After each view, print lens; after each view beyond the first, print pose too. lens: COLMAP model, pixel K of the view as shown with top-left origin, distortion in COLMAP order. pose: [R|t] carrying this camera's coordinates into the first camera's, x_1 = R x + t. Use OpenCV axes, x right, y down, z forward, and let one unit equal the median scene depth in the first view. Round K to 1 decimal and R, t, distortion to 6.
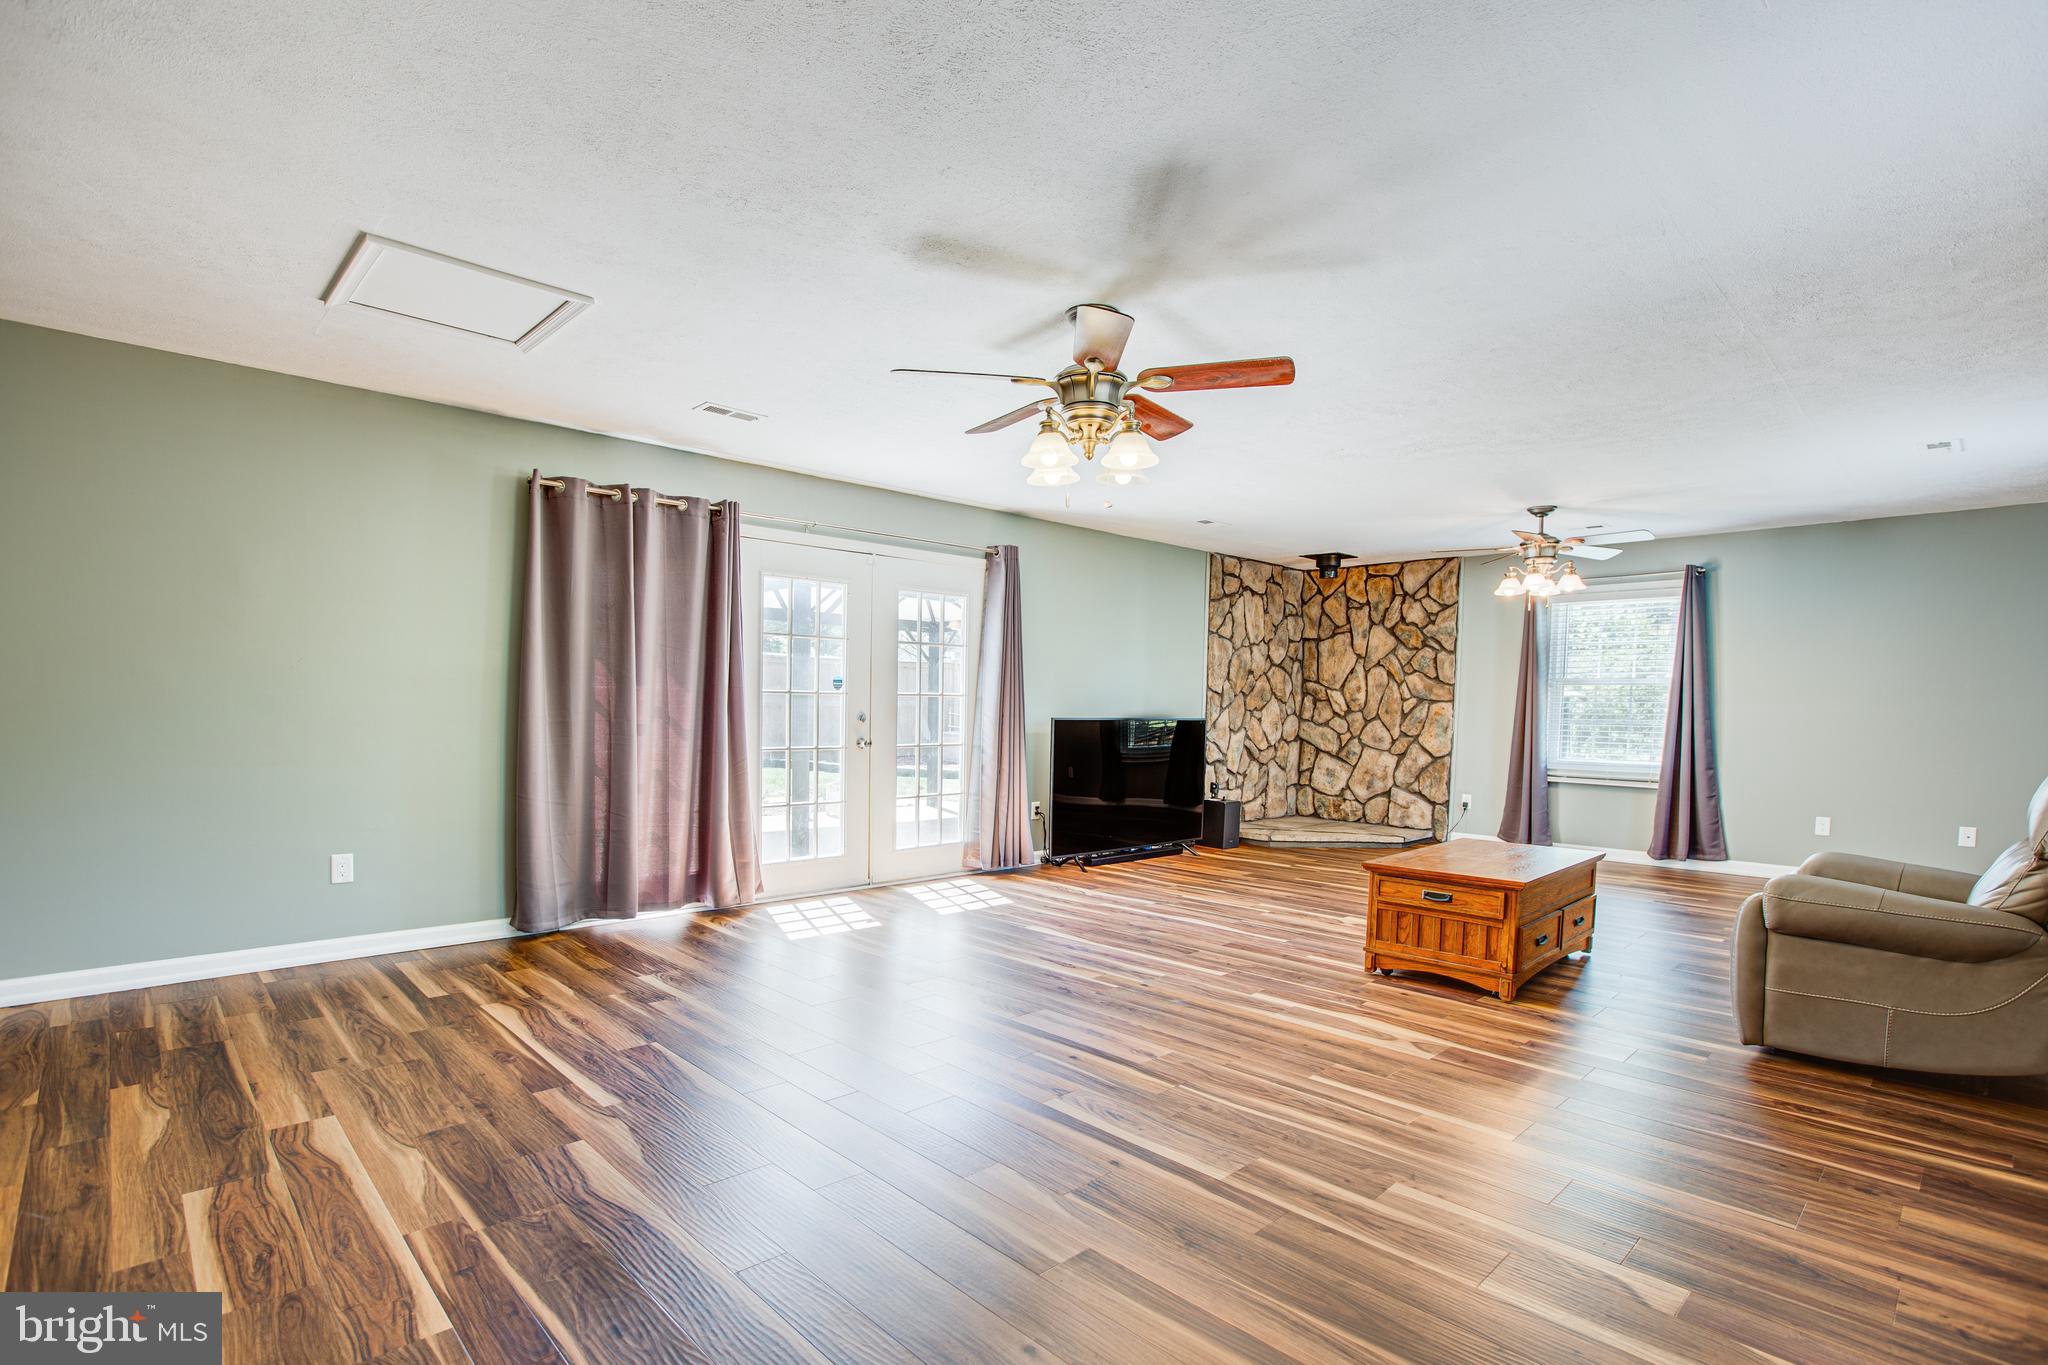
lens RADIAL K [[974.9, 0, 1033.4], [0, 974.9, 743.2], [0, 0, 1]] dist [-0.047303, 0.019009]
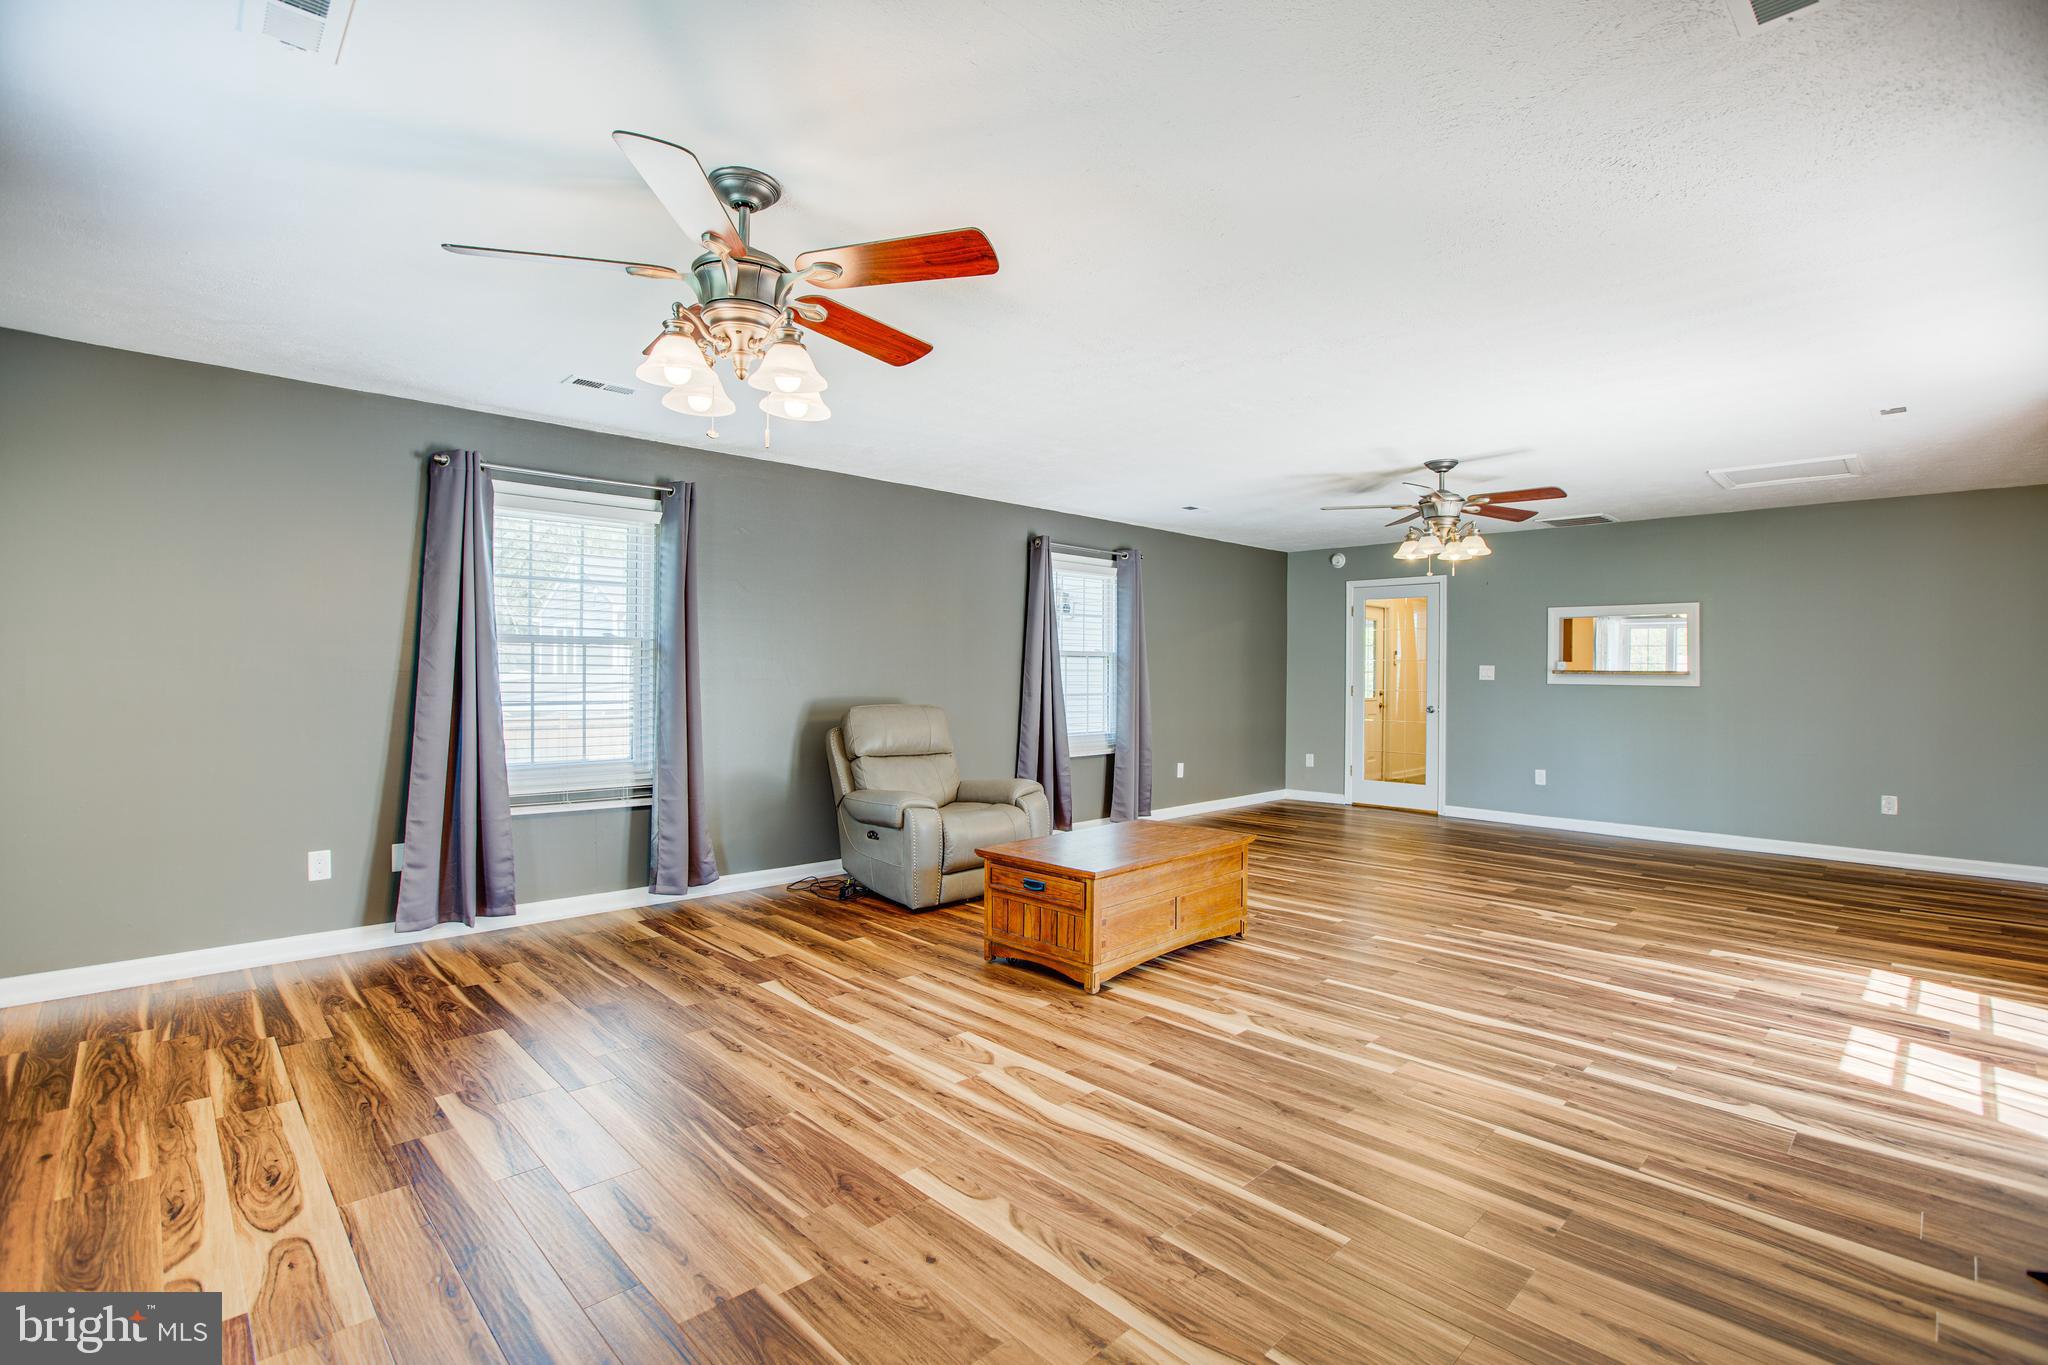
lens RADIAL K [[921.6, 0, 1024.0], [0, 921.6, 682.5], [0, 0, 1]] dist [-0.016569, -0.000308]
pose [[-0.999697, -0.024582, 0.001479, 0.298100], [-0.024523, 0.999204, 0.031469, -0.039478], [-0.002252, 0.031423, -0.999504, 1.010558]]
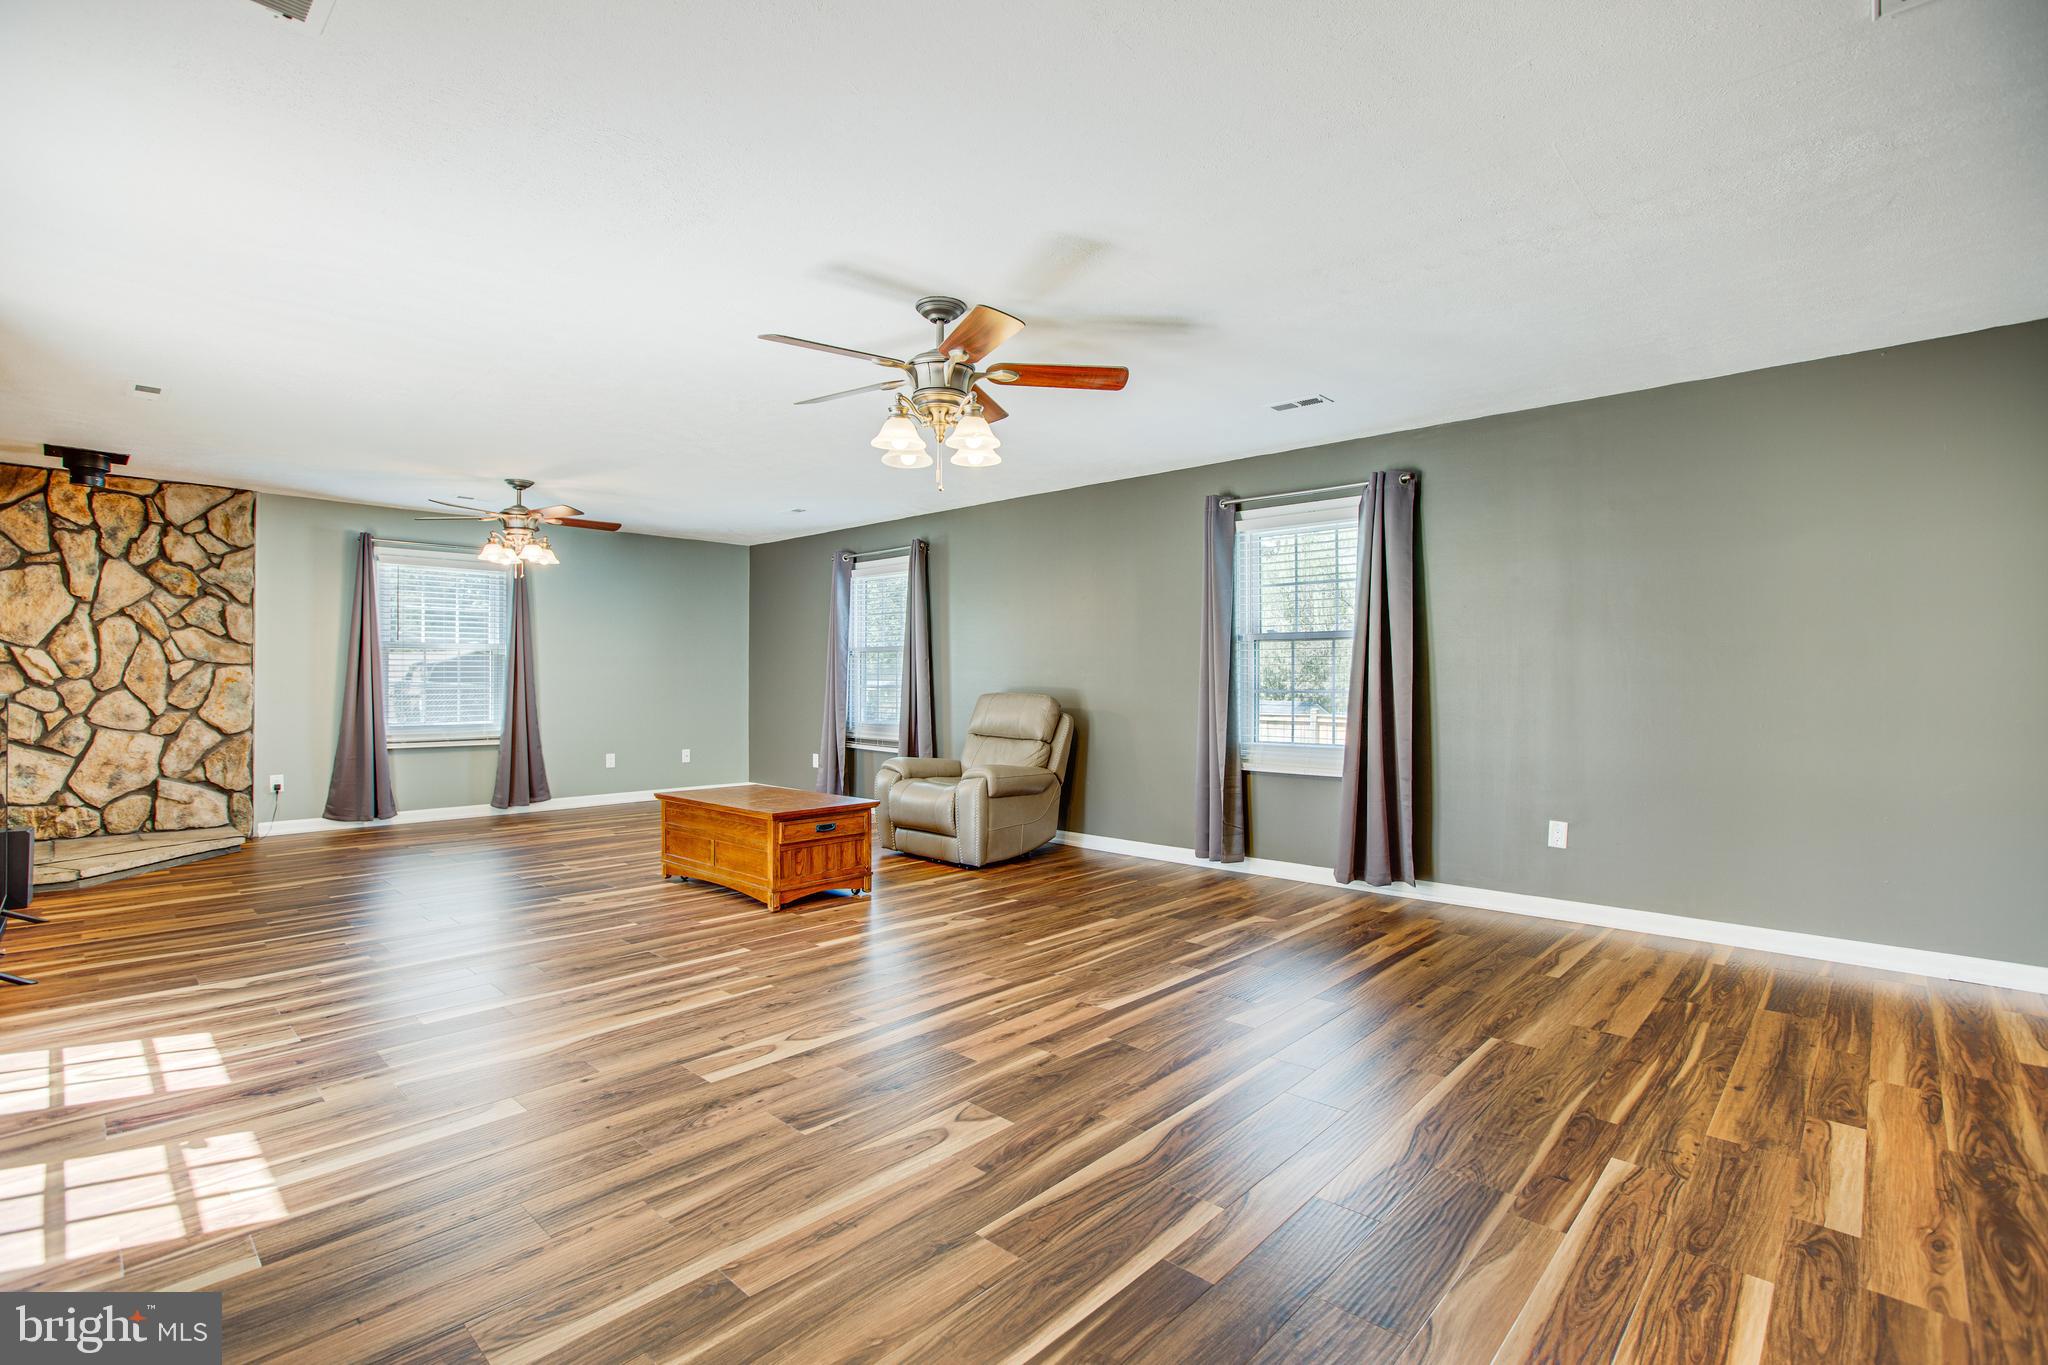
lens RADIAL K [[946.1, 0, 1014.2], [0, 946.1, 677.8], [0, 0, 1]] dist [-0.047396, 0.015465]
pose [[-0.038495, -0.012730, 0.999178, -0.371897], [0.036556, 0.999232, 0.014140, -0.019137], [-0.998590, 0.037070, -0.038000, 0.373153]]
